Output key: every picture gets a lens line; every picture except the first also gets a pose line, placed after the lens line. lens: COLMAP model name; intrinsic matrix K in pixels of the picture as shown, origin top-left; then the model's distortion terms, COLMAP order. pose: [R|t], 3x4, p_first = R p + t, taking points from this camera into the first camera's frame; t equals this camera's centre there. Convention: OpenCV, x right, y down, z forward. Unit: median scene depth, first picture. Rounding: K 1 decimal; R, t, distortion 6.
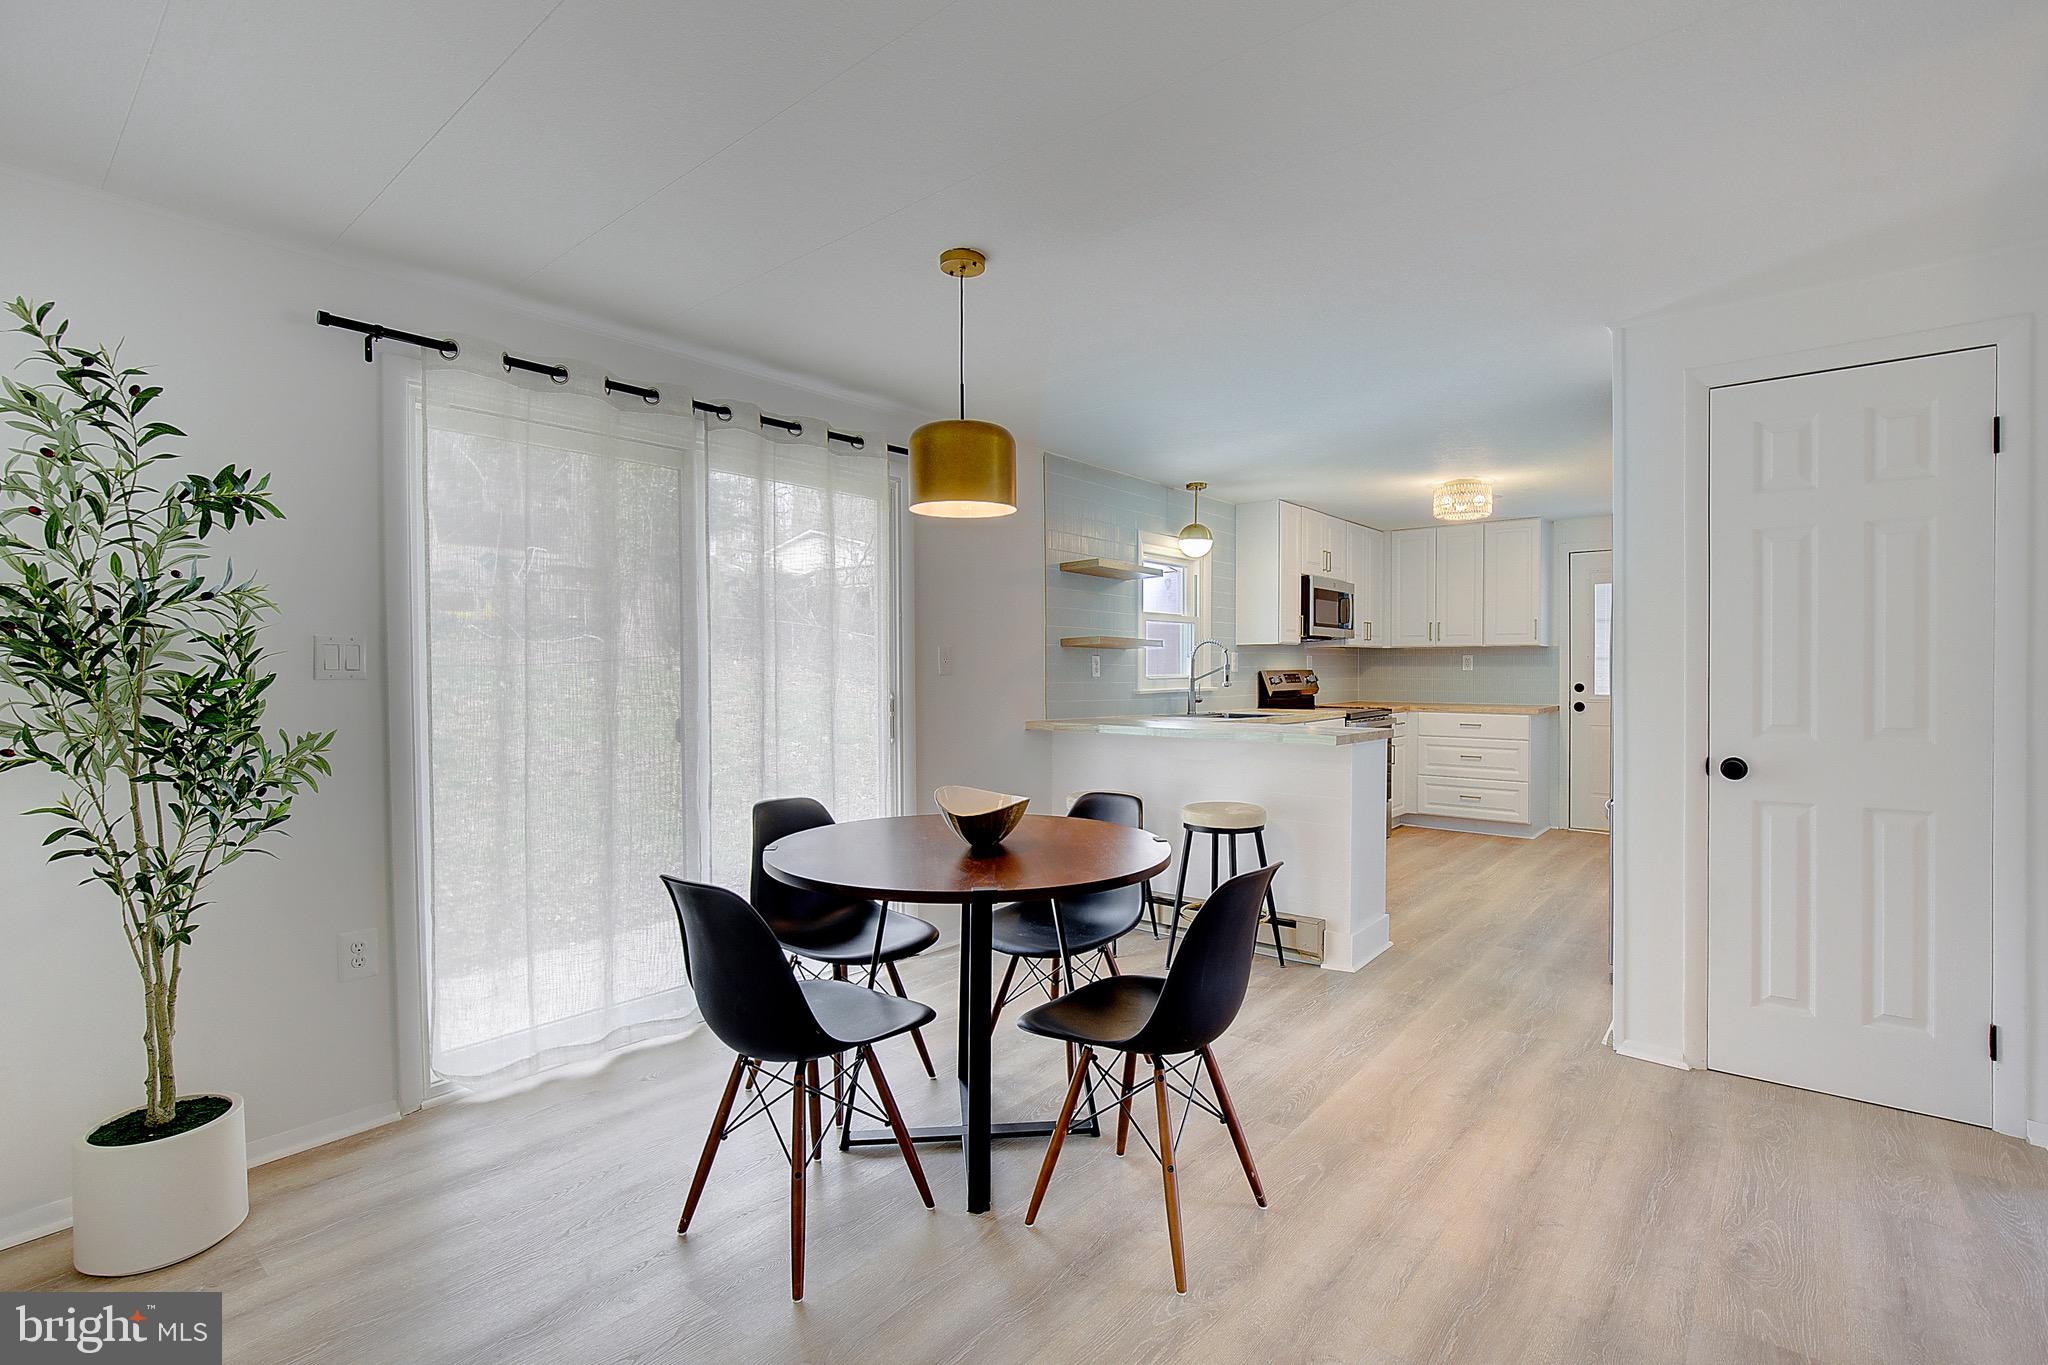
lens RADIAL K [[935.4, 0, 1063.8], [0, 935.4, 659.3], [0, 0, 1]] dist [-0.020058, 0.001986]
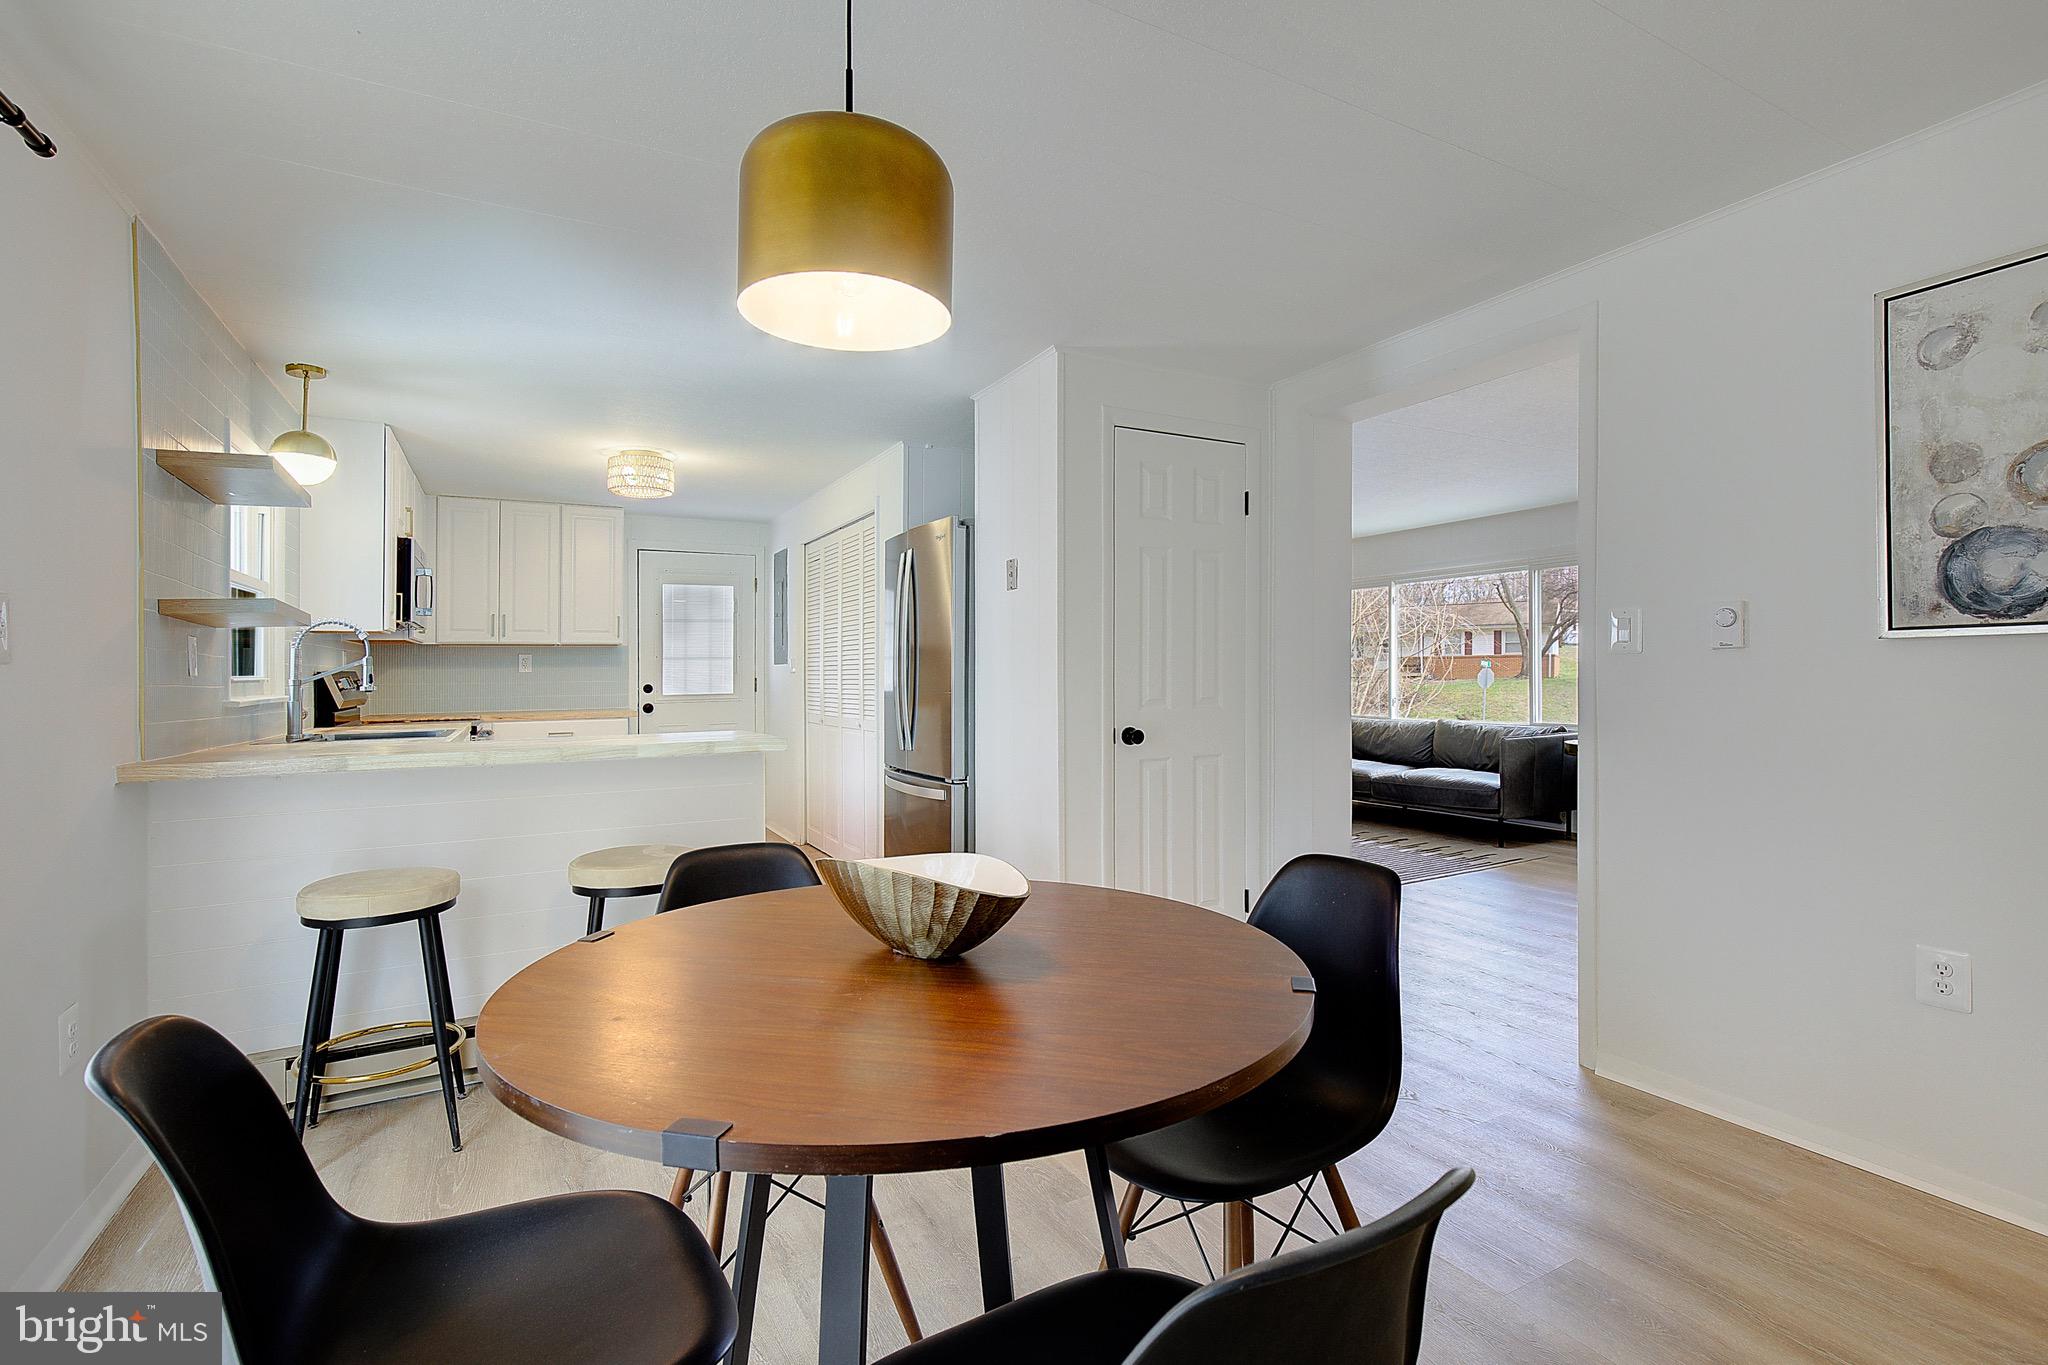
lens RADIAL K [[935.4, 0, 1021.3], [0, 935.4, 685.0], [0, 0, 1]] dist [-0.020058, 0.001986]
pose [[0.379579, -0.014598, 0.925044, -0.220691], [0.001273, 0.999883, 0.015256, 0.013151], [-0.925159, -0.004613, 0.379553, 0.291408]]
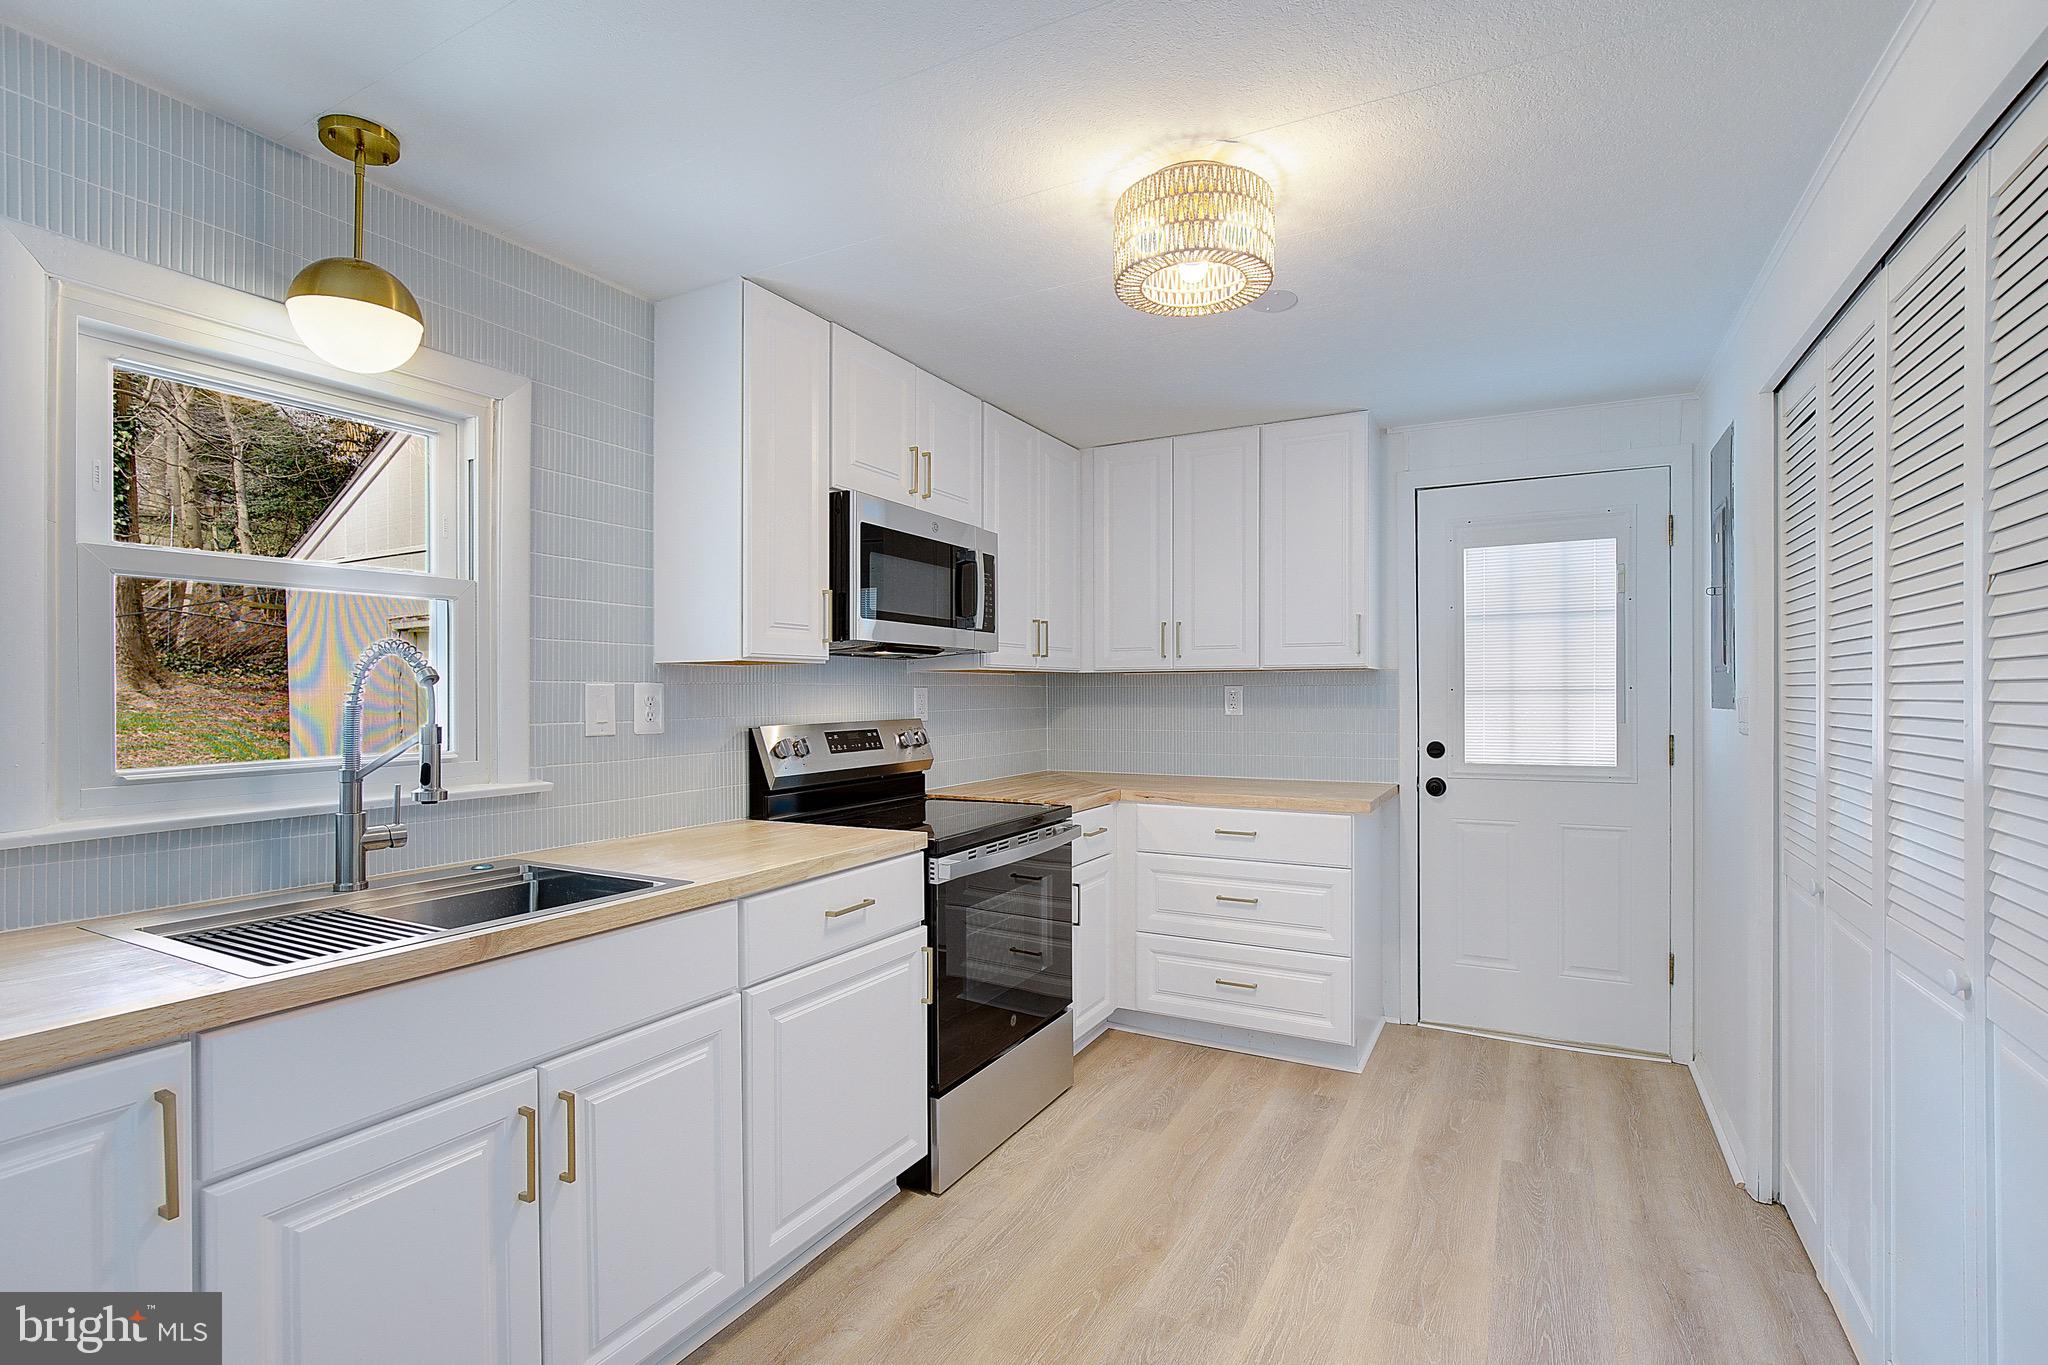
lens RADIAL K [[935.4, 0, 1072.0], [0, 935.4, 668.3], [0, 0, 1]] dist [-0.020058, 0.001986]
pose [[0.975848, 0.000617, 0.218451, 0.268665], [0.003049, 0.999860, -0.016446, -0.007164], [-0.218431, 0.016715, 0.975709, 0.591121]]
